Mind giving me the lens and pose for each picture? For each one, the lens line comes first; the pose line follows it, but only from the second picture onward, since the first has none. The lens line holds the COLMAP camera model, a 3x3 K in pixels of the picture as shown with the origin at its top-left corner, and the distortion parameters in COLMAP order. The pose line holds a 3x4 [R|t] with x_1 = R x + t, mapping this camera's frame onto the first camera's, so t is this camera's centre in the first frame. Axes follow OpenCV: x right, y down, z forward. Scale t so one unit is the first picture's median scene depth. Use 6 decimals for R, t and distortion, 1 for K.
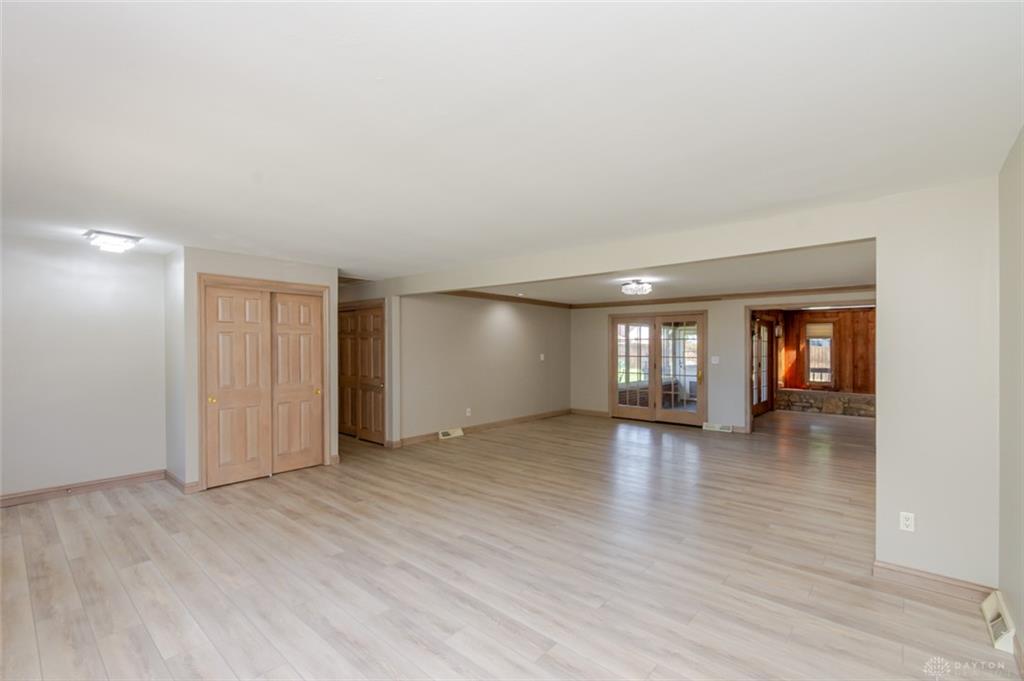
lens RADIAL K [[455.4, 0, 503.5], [0, 455.4, 360.2], [0, 0, 1]] dist [0.003887, 0.000287]
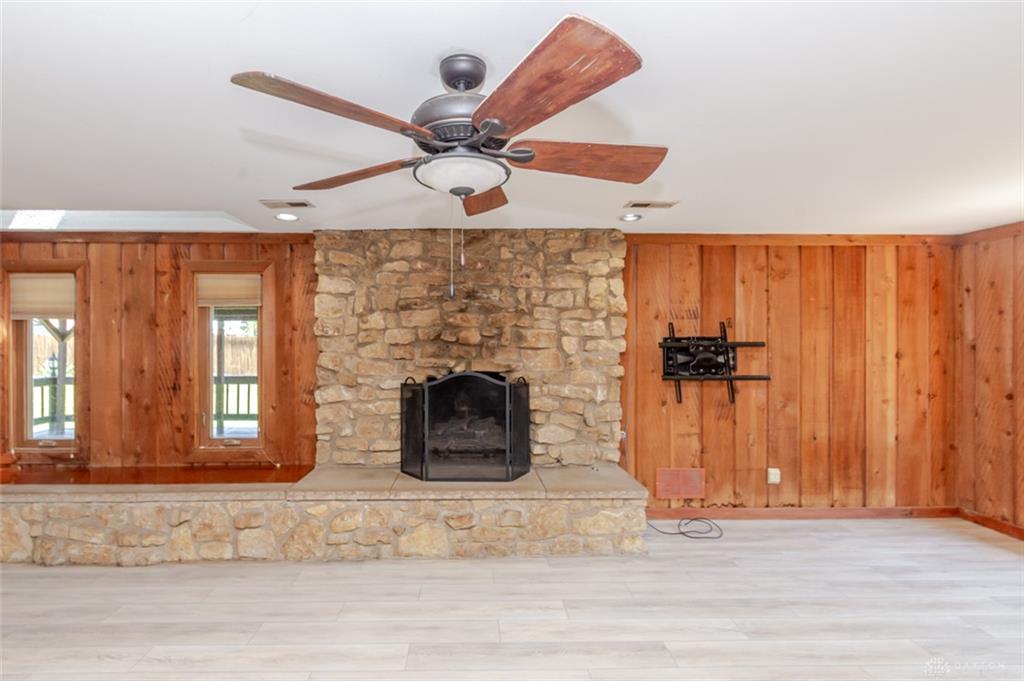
lens RADIAL K [[450.2, 0, 507.2], [0, 450.2, 345.1], [0, 0, 1]] dist [0.001277, -0.000534]
pose [[0.739587, -0.004116, 0.673049, 0.839706], [0.024440, 0.999486, -0.020743, -0.012411], [-0.672618, 0.031790, 0.739307, 0.600864]]
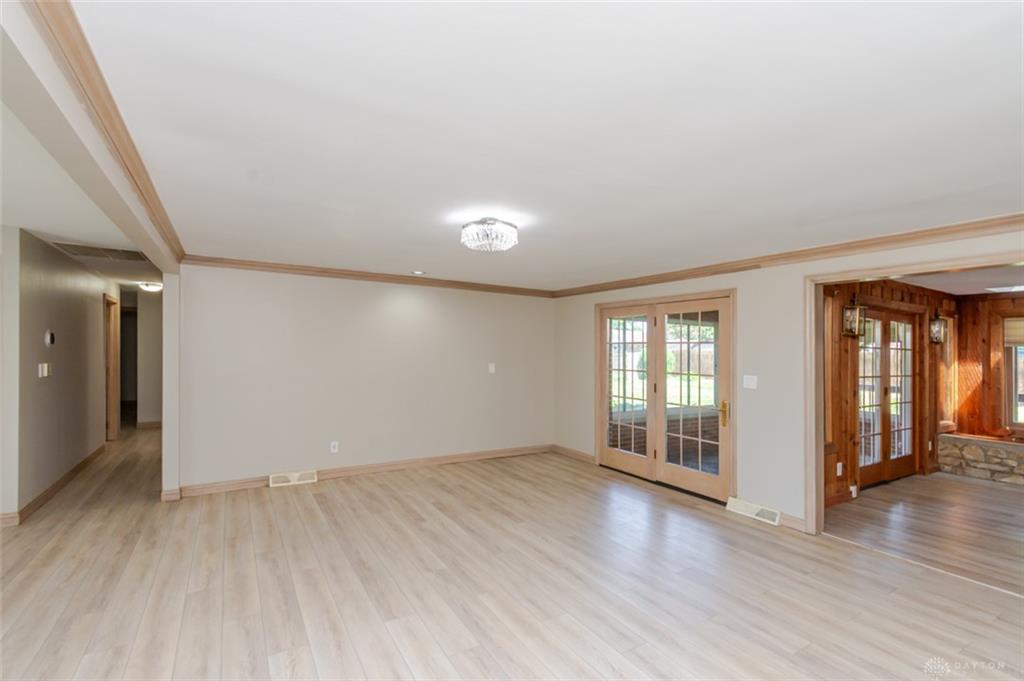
lens RADIAL K [[457.4, 0, 500.8], [0, 457.4, 355.1], [0, 0, 1]] dist [-0.000180, -0.001077]
pose [[0.952835, 0.014779, -0.303130, 0.298304], [-0.022626, 0.999493, -0.022393, -0.011119], [0.302645, 0.028195, 0.952686, 0.346377]]
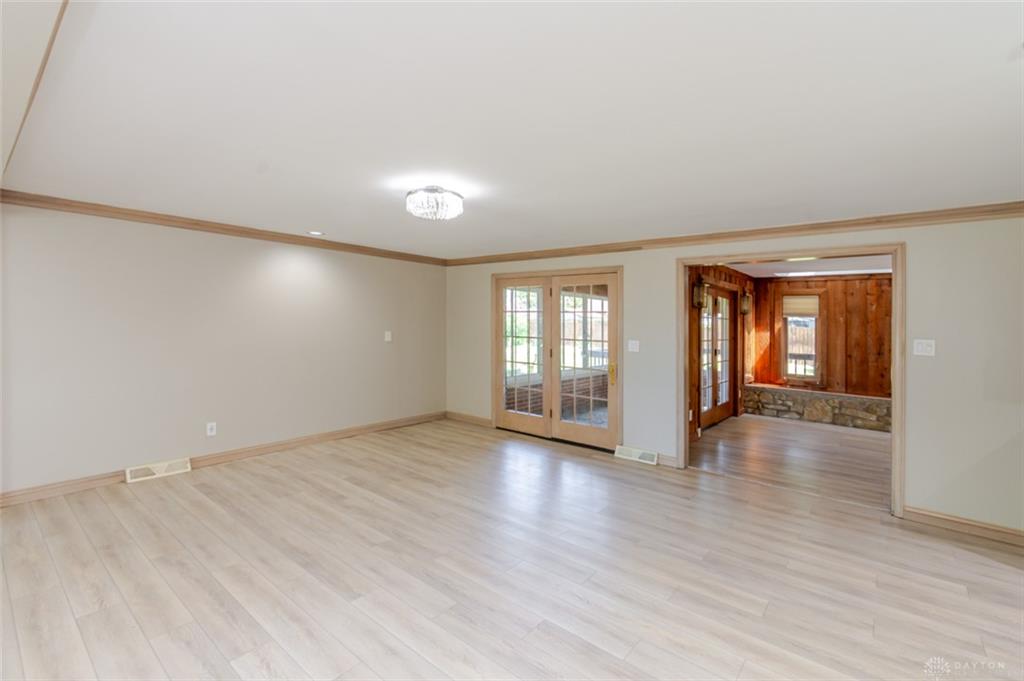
lens RADIAL K [[459.9, 0, 509.6], [0, 459.9, 329.0], [0, 0, 1]] dist [0.001628, -0.000693]
pose [[0.999322, 0.015986, 0.033174, 0.233577], [-0.015455, 0.999749, -0.016189, -0.009337], [-0.033425, 0.015665, 0.999318, 0.322411]]
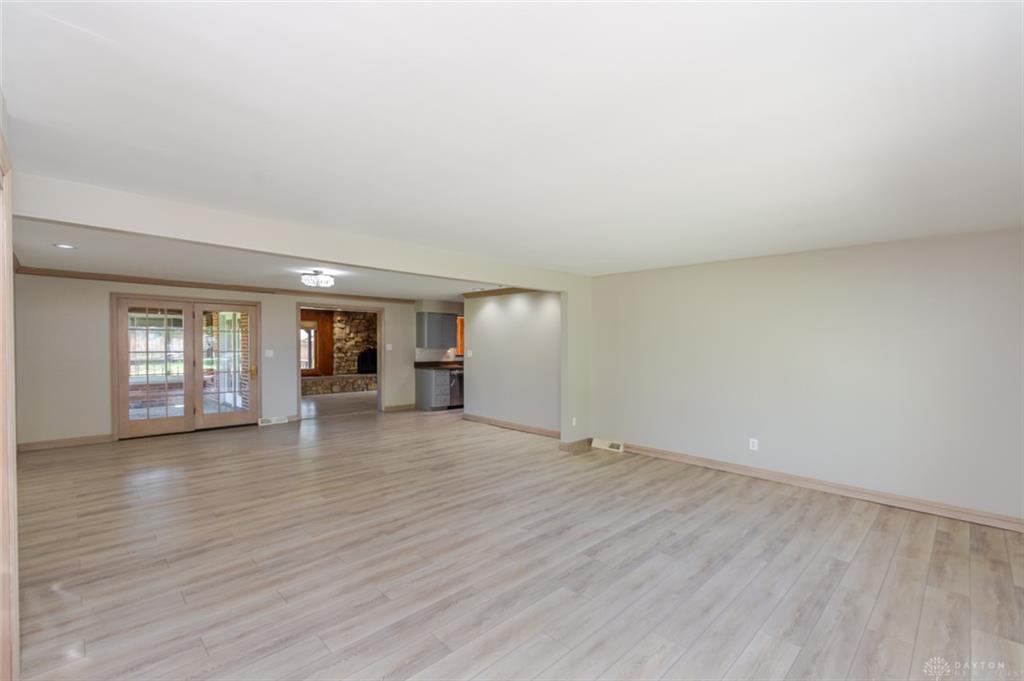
lens RADIAL K [[450.2, 0, 507.2], [0, 450.2, 345.1], [0, 0, 1]] dist [0.001277, -0.000534]
pose [[0.070394, -0.009307, 0.997476, -0.405983], [0.021896, 0.999730, 0.007783, -0.012645], [-0.997279, 0.021293, 0.070579, 0.355554]]
